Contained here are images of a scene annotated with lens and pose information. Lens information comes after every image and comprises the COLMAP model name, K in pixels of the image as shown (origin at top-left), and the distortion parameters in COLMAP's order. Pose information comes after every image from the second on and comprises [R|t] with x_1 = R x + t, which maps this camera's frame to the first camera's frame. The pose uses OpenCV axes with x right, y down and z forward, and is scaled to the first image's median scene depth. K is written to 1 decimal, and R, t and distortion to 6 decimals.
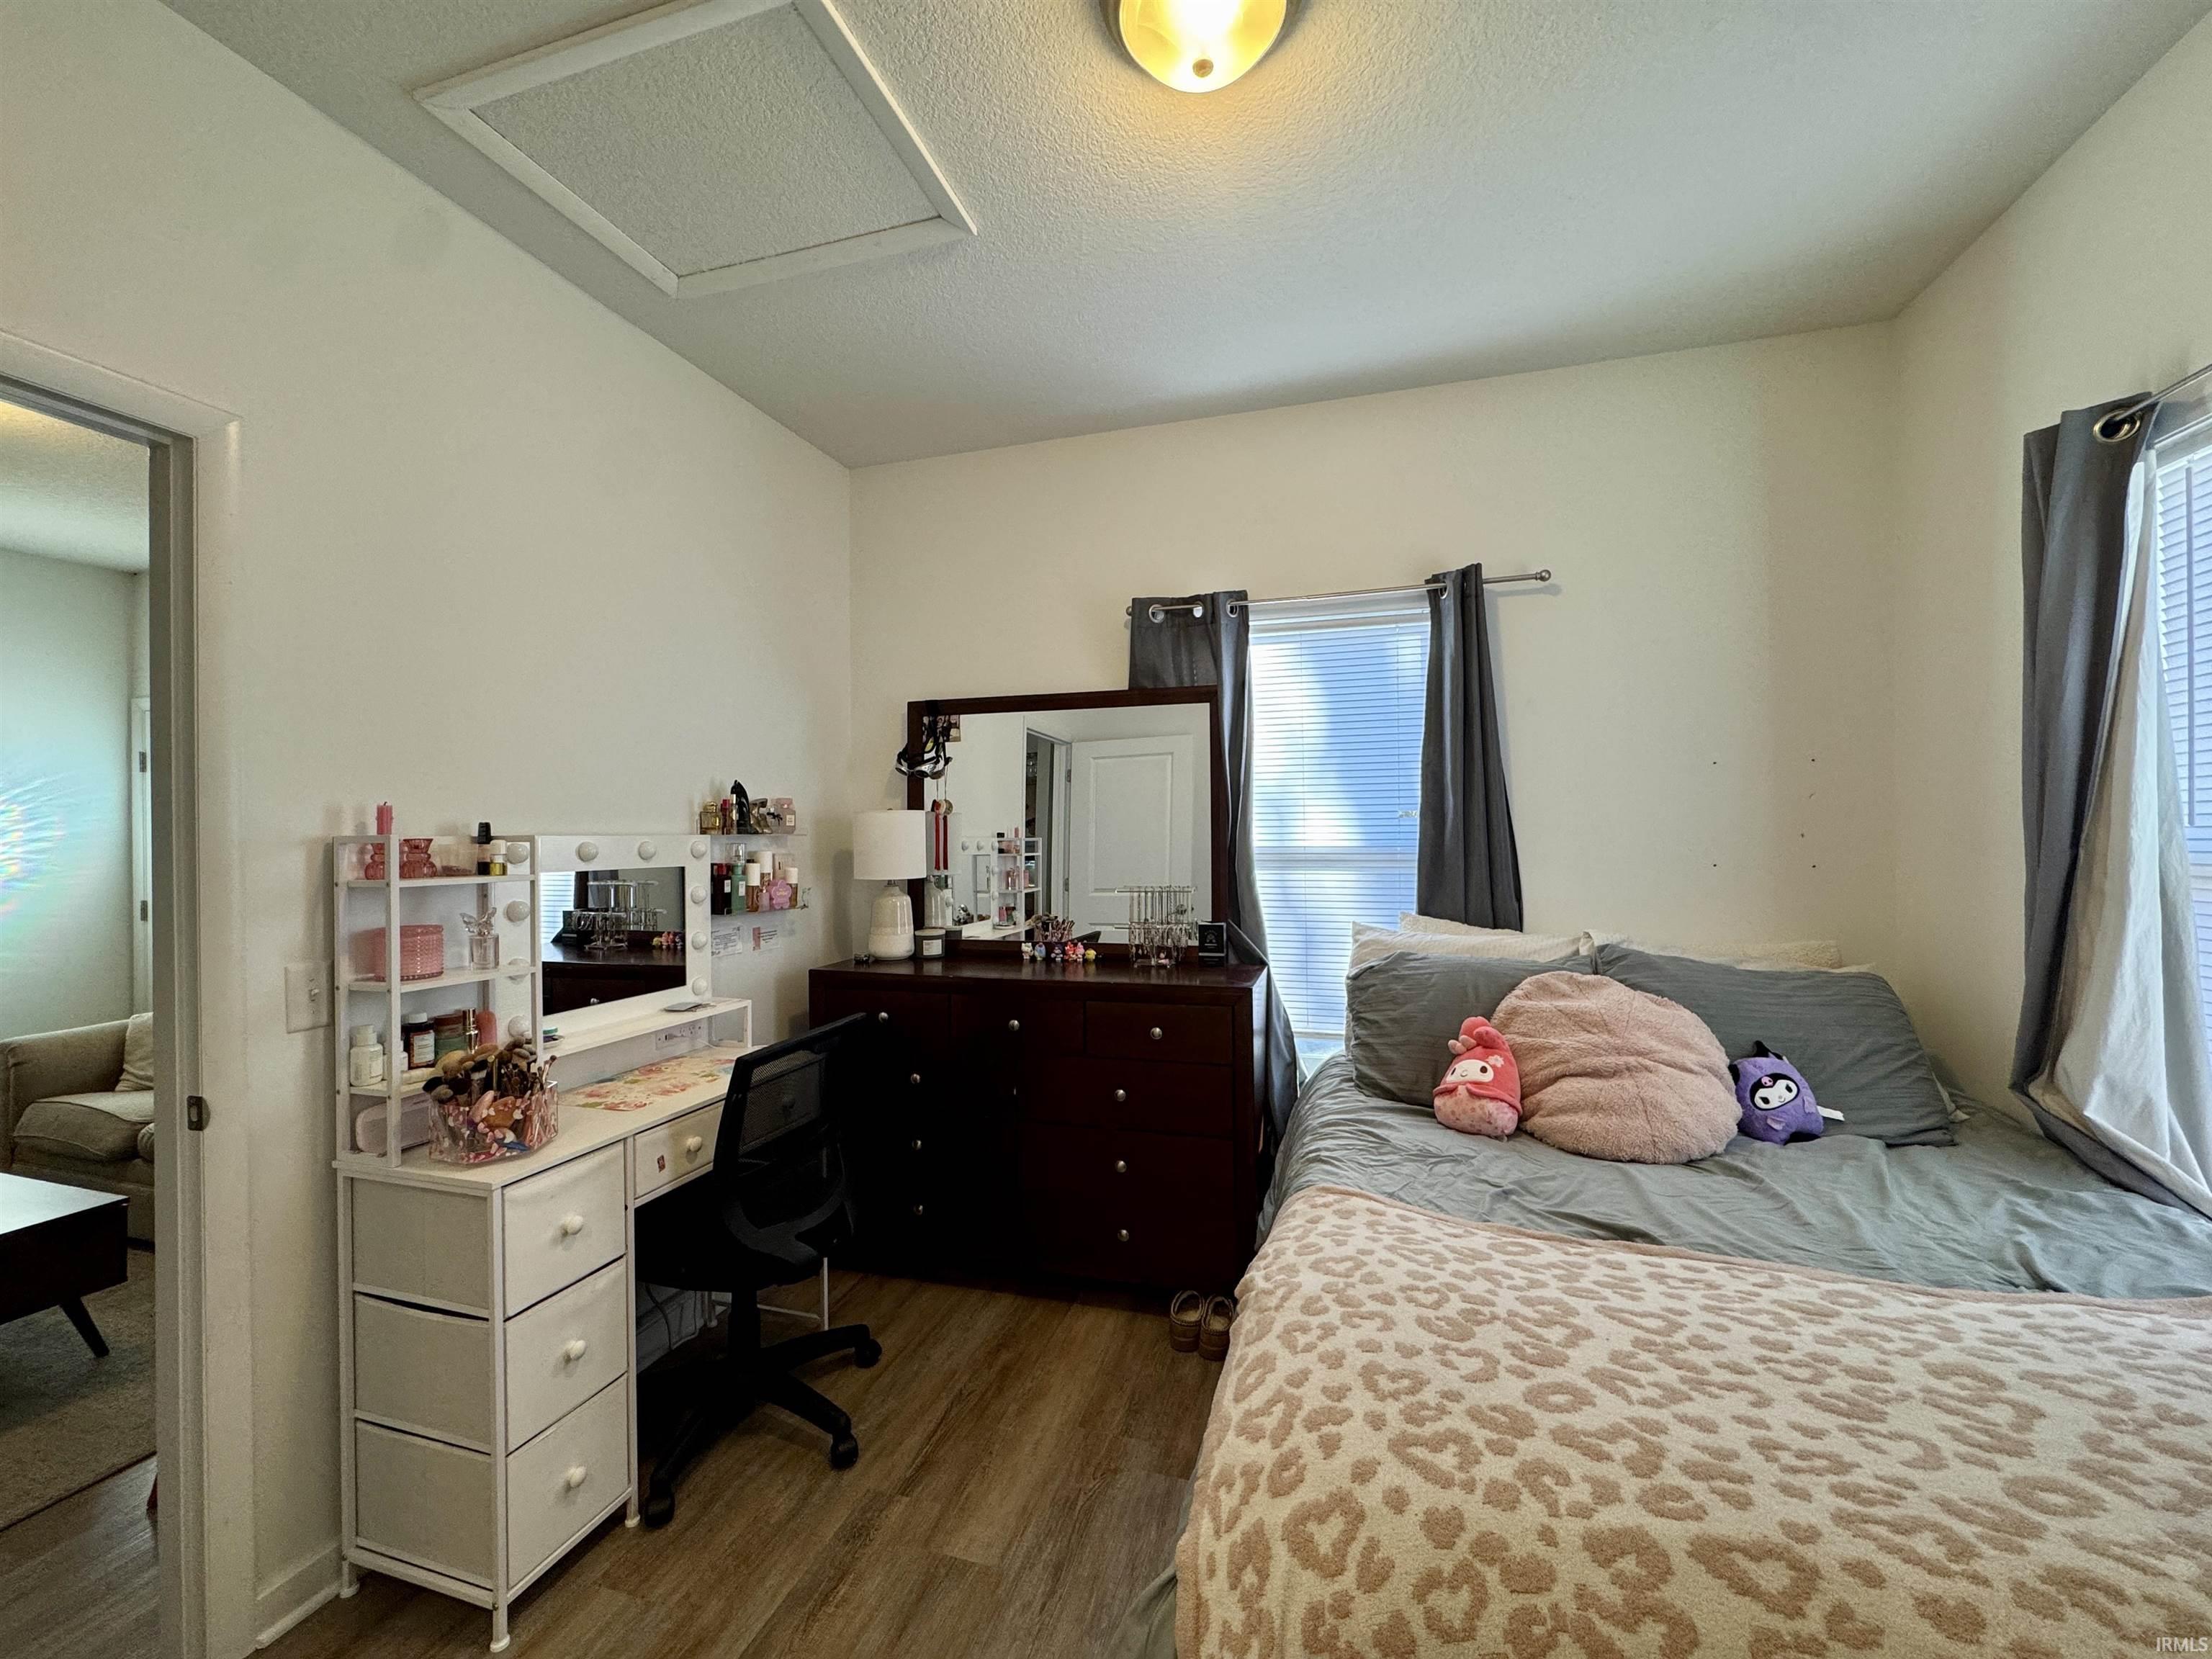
lens RADIAL K [[887.4, 0, 1110.8], [0, 887.4, 836.3], [0, 0, 1]] dist [-0.002060, -0.000325]
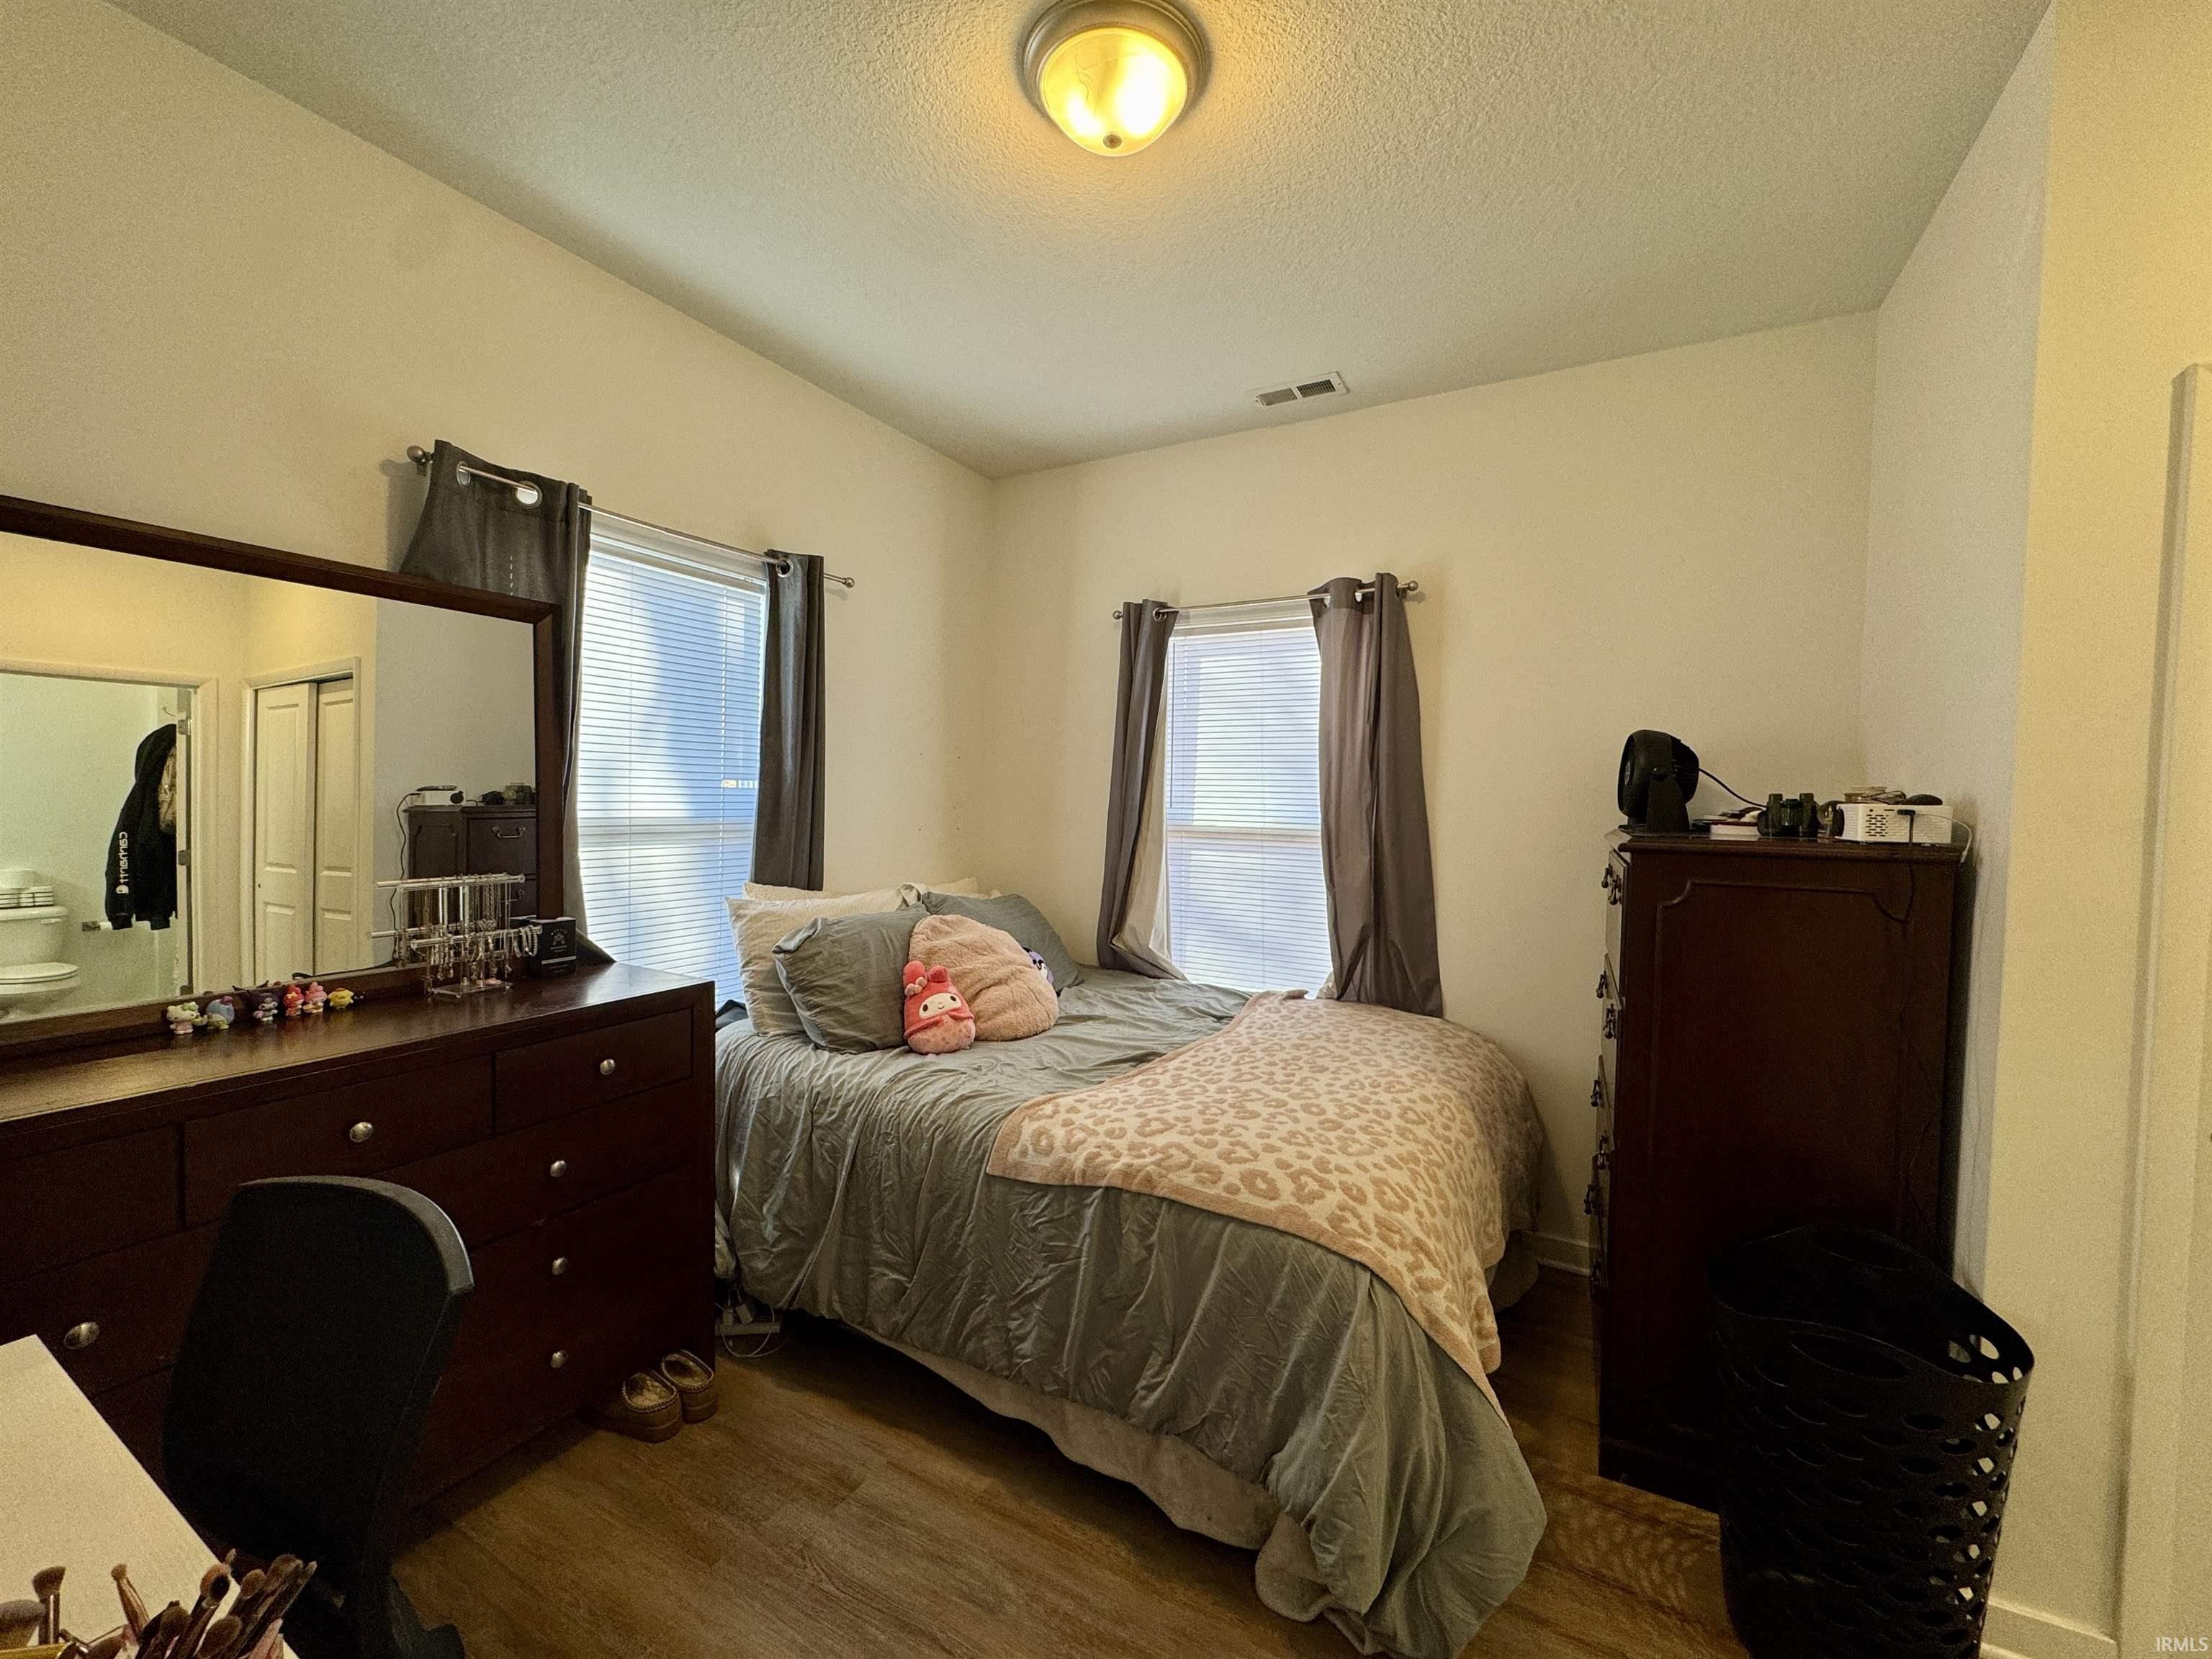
lens RADIAL K [[887.4, 0, 1111.9], [0, 887.4, 829.4], [0, 0, 1]] dist [-0.002060, -0.000325]
pose [[0.201443, -0.021086, 0.979273, -1.104885], [-0.016674, 0.999550, 0.024953, -0.011741], [-0.979358, -0.021355, 0.201001, 0.799200]]
